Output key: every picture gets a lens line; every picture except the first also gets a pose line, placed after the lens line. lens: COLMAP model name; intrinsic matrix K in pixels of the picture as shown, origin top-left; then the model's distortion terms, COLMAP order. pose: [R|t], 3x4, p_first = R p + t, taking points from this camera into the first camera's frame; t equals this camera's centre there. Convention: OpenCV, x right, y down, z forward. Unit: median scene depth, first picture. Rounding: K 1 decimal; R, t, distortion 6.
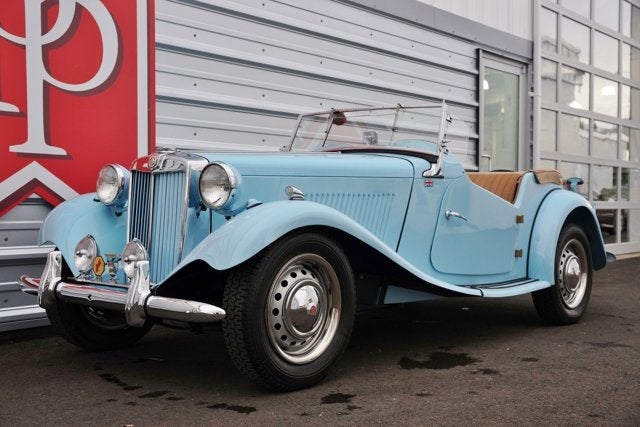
lens RADIAL K [[850.3, 0, 359.6], [0, 850.3, 242.0], [0, 0, 1]] dist [0.076270, 0.000000]
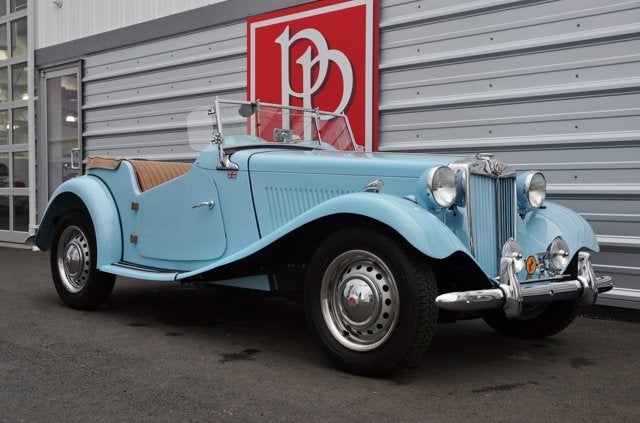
lens RADIAL K [[742.0, 0, 366.5], [0, 742.0, 216.1], [0, 0, 1]] dist [0.022951, 0.000000]
pose [[-0.022064, 0.009709, -0.999709, 0.614210], [-0.052504, 0.998562, 0.010857, -0.023950], [0.998377, 0.052728, -0.021522, 0.755871]]
